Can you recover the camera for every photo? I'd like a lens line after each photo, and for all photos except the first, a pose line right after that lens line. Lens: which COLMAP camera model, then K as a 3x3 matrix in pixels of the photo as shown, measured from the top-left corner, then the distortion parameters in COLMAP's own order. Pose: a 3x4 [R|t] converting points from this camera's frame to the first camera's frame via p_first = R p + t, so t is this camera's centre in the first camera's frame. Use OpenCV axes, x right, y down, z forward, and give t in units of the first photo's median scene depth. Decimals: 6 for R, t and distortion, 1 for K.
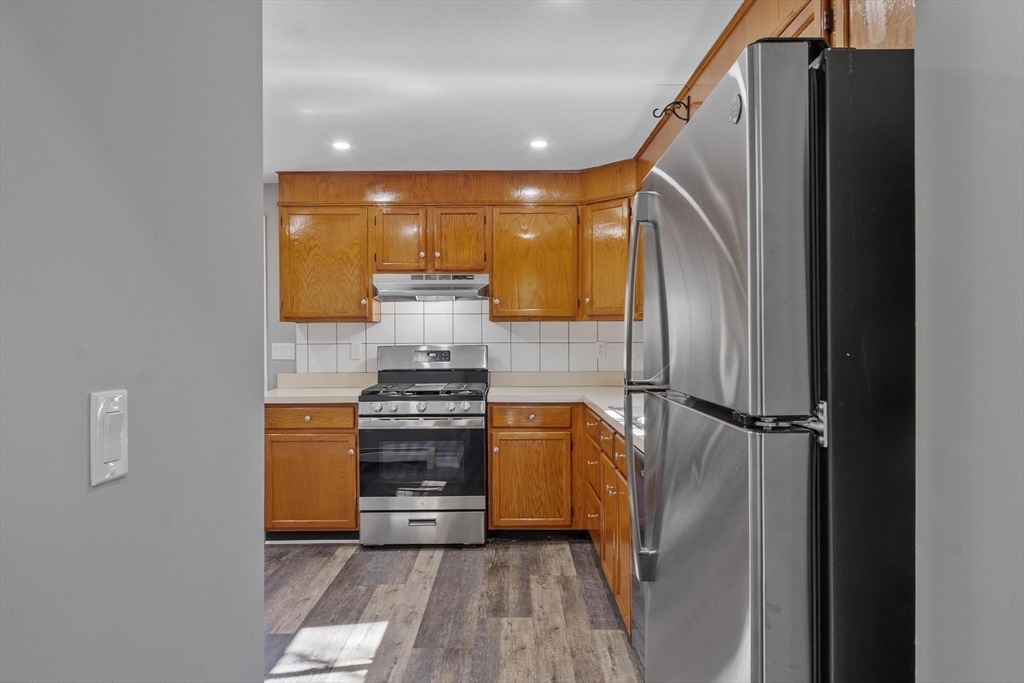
lens RADIAL K [[637.9, 0, 512.0], [0, 637.9, 341.5], [0, 0, 1]] dist [0.003269, 0.000435]
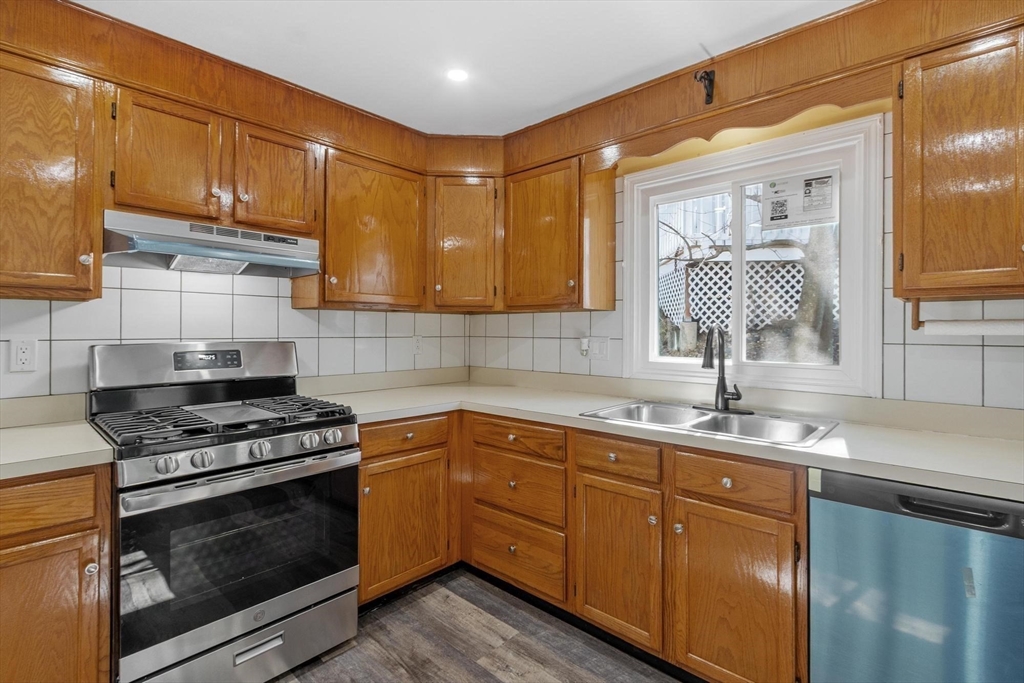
lens RADIAL K [[477.2, 0, 519.7], [0, 477.2, 328.1], [0, 0, 1]] dist [0.000775, -0.000291]
pose [[0.684031, 0.010092, 0.729384, -0.277608], [-0.001045, 0.999917, -0.012855, -0.002306], [-0.729453, 0.008031, 0.683984, 0.491931]]
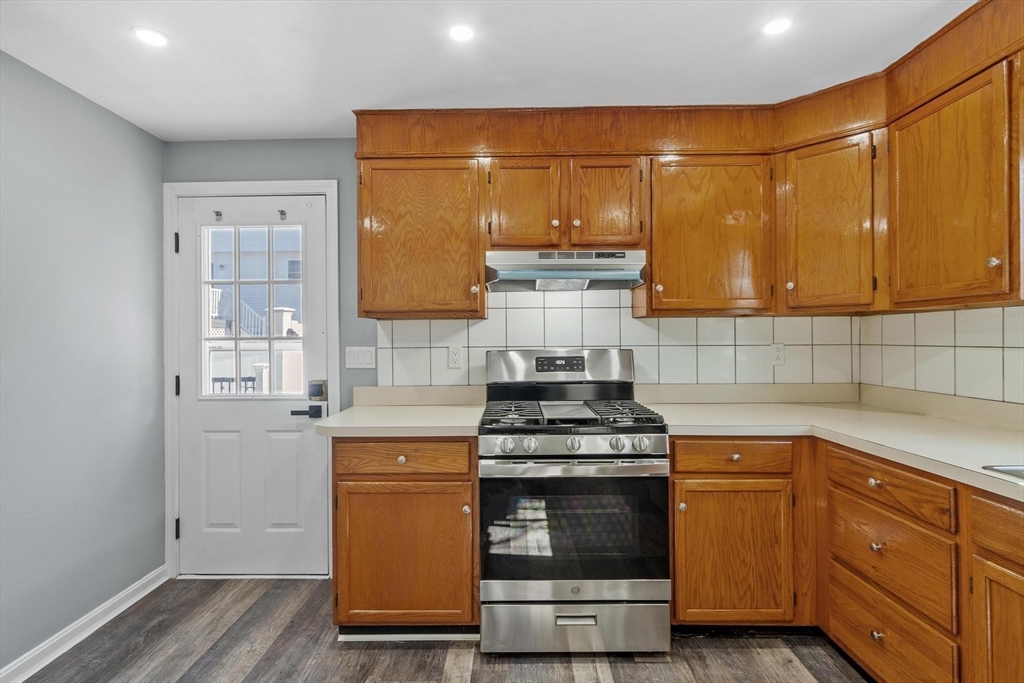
lens RADIAL K [[502.2, 0, 510.7], [0, 502.2, 336.6], [0, 0, 1]] dist [0.002091, 0.000194]
pose [[0.999743, -0.001937, -0.022598, -0.181812], [0.001683, 0.999935, -0.011234, -0.002465], [0.022619, 0.011193, 0.999682, 0.444625]]
